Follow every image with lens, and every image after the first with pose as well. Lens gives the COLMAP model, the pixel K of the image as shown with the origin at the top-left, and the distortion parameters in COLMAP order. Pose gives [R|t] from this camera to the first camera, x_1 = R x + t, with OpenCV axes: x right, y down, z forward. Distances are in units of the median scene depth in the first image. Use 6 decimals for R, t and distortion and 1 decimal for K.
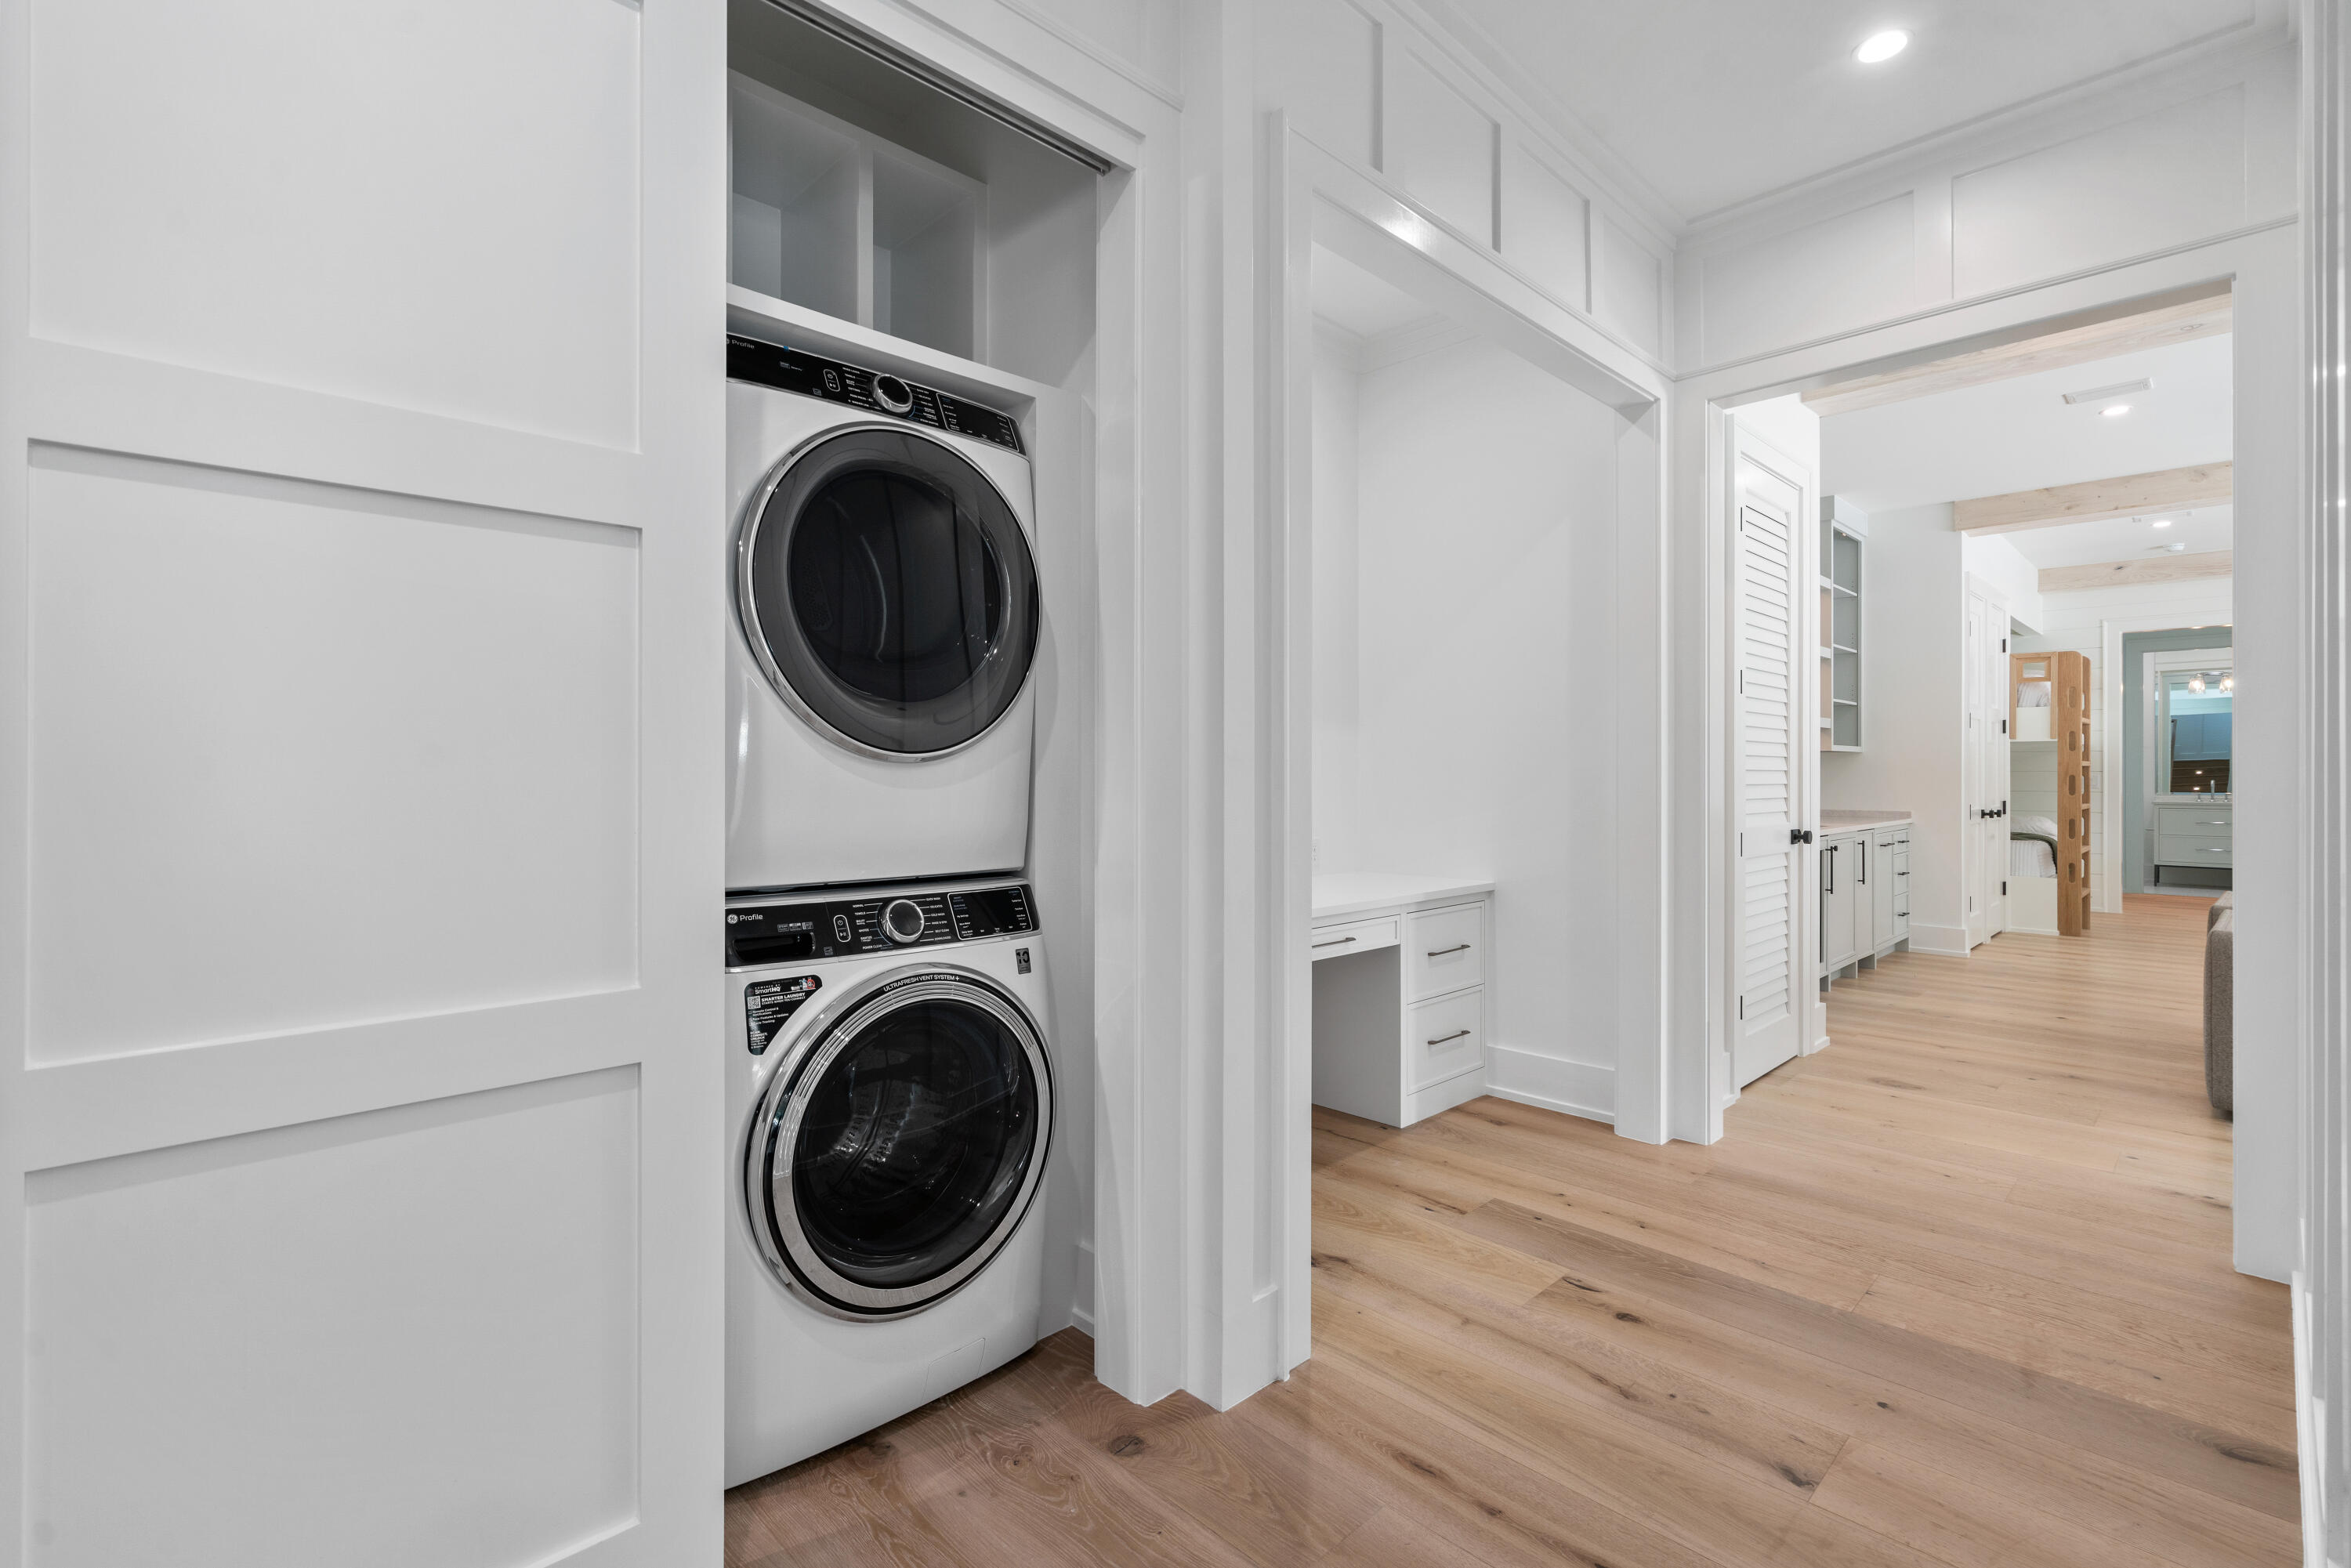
lens RADIAL K [[1063.6, 0, 1177.7], [0, 1063.6, 777.2], [0, 0, 1]] dist [-0.001453, -0.000334]
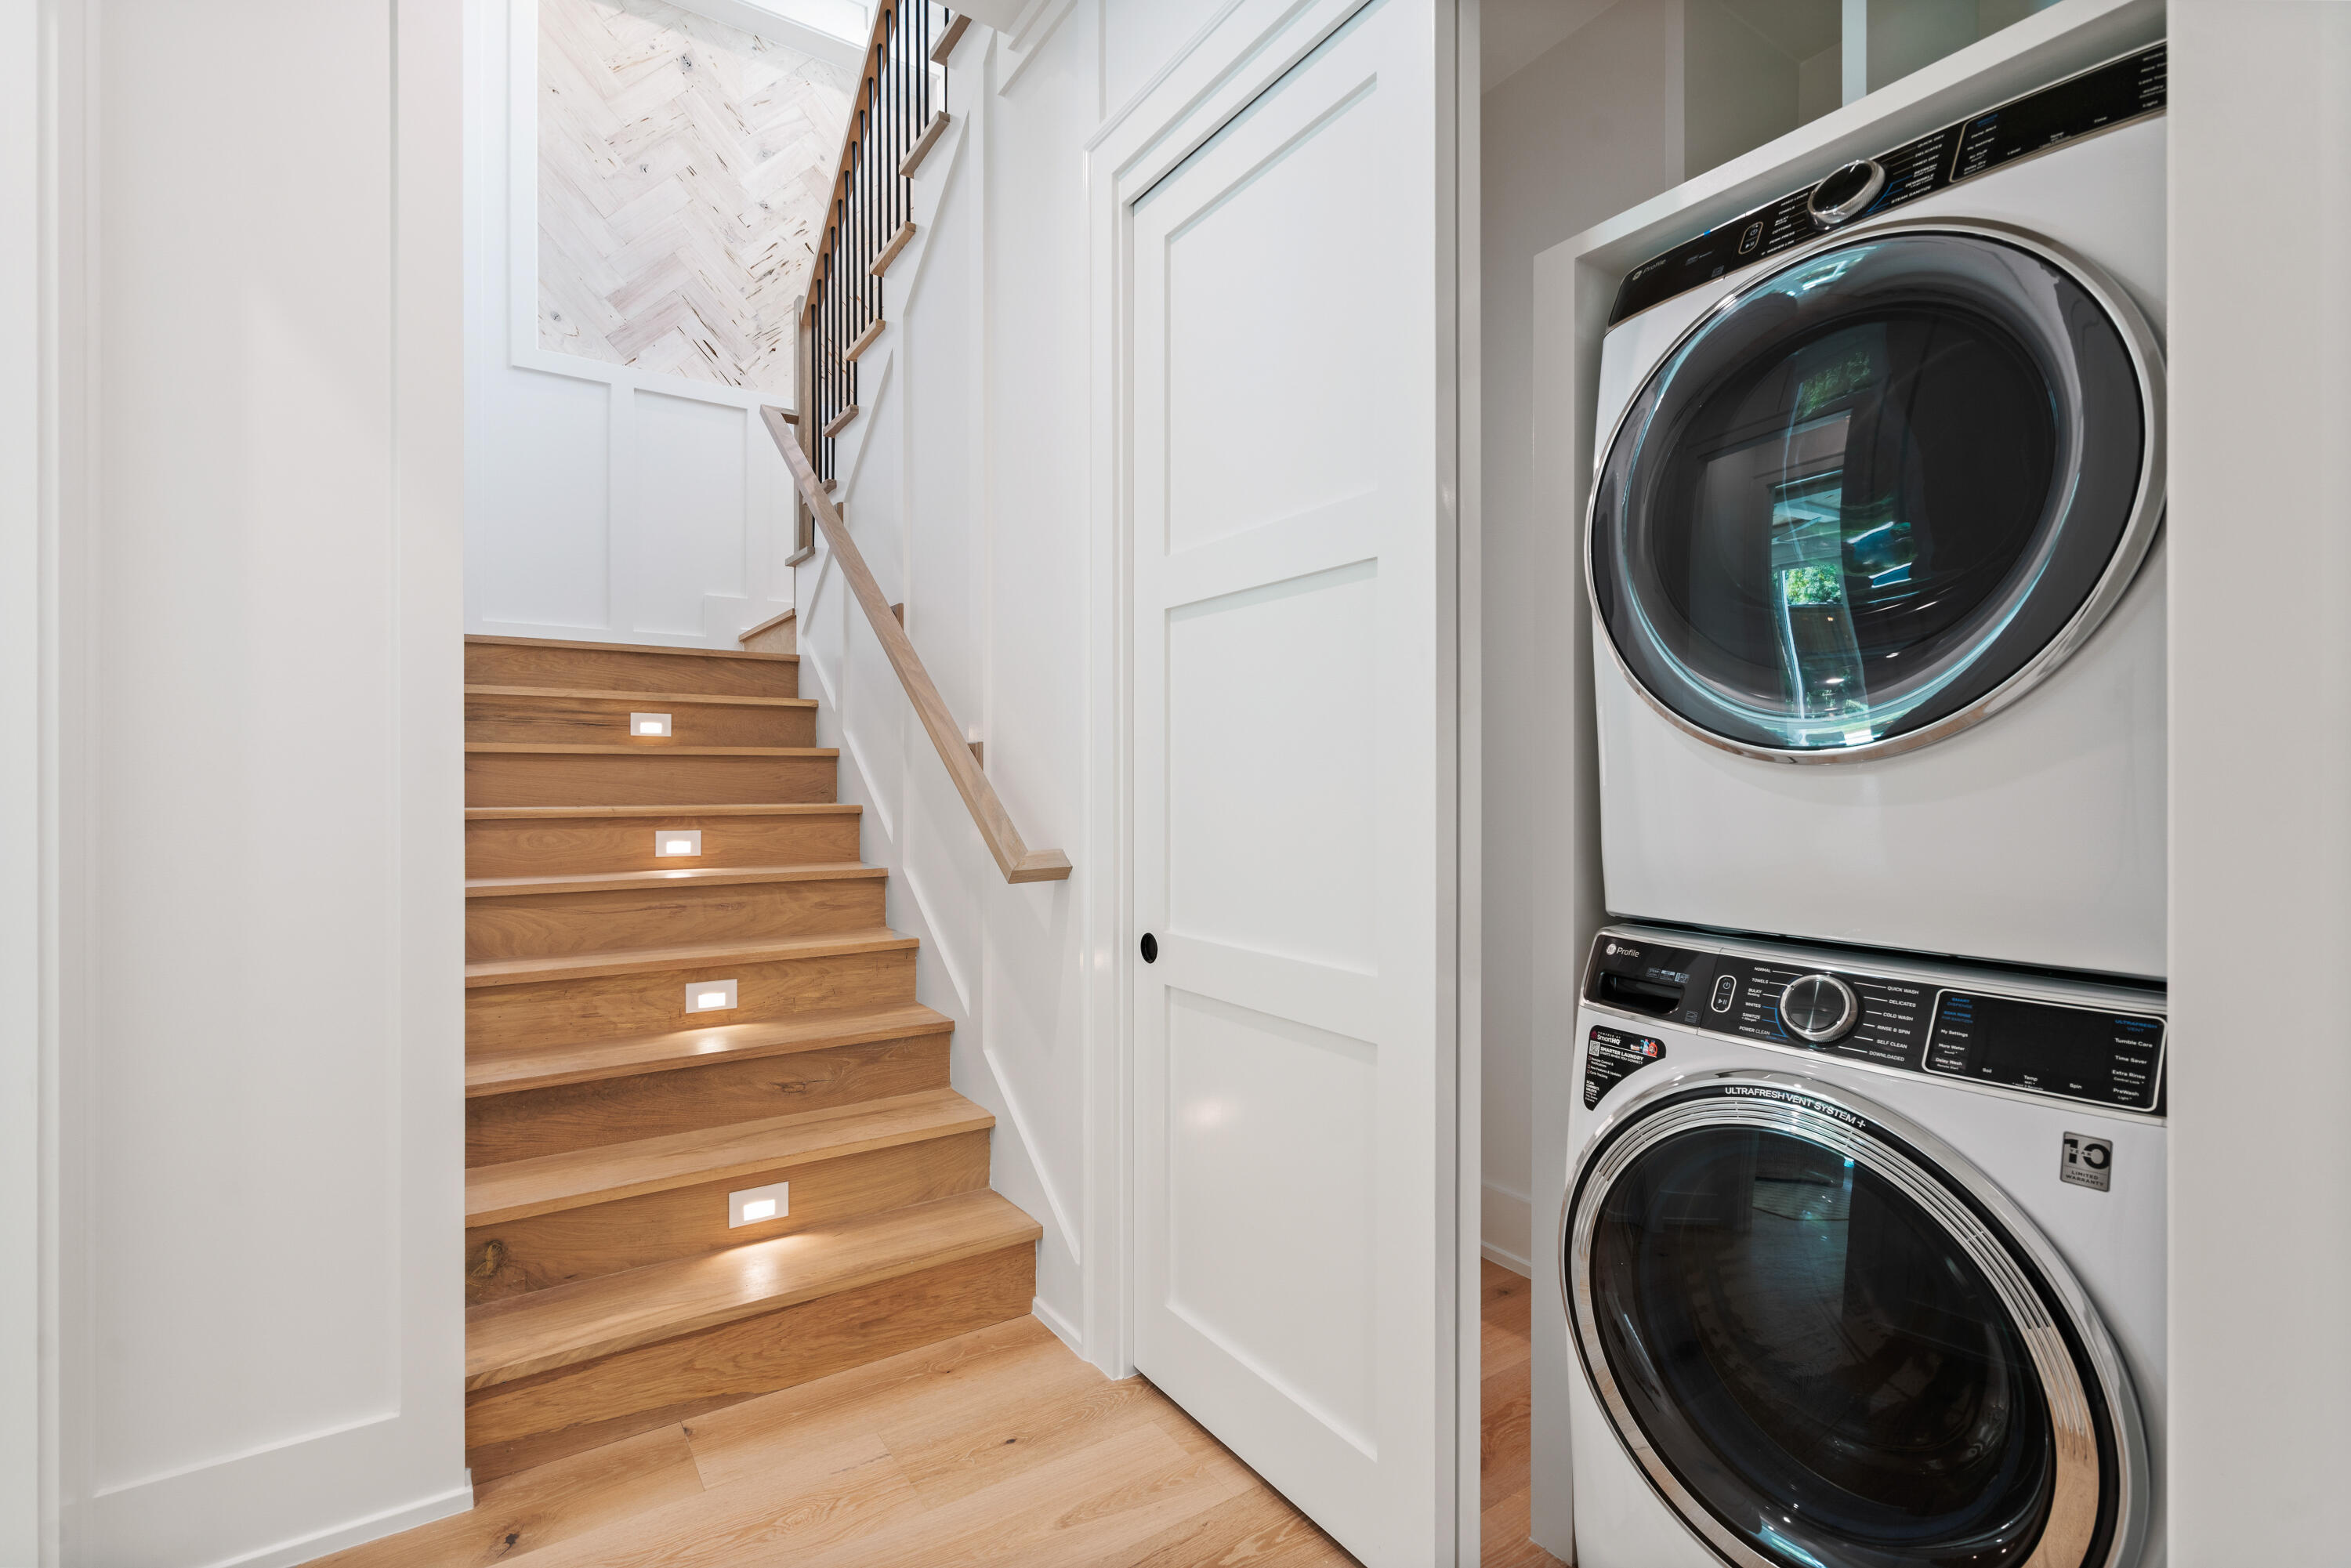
lens RADIAL K [[1063.6, 0, 1177.9], [0, 1063.6, 784.2], [0, 0, 1]] dist [-0.001453, -0.000334]
pose [[-0.179064, 0.005325, -0.983823, 0.467080], [0.000112, 0.999985, 0.005393, -0.005085], [0.983837, 0.000855, -0.179062, 0.762719]]
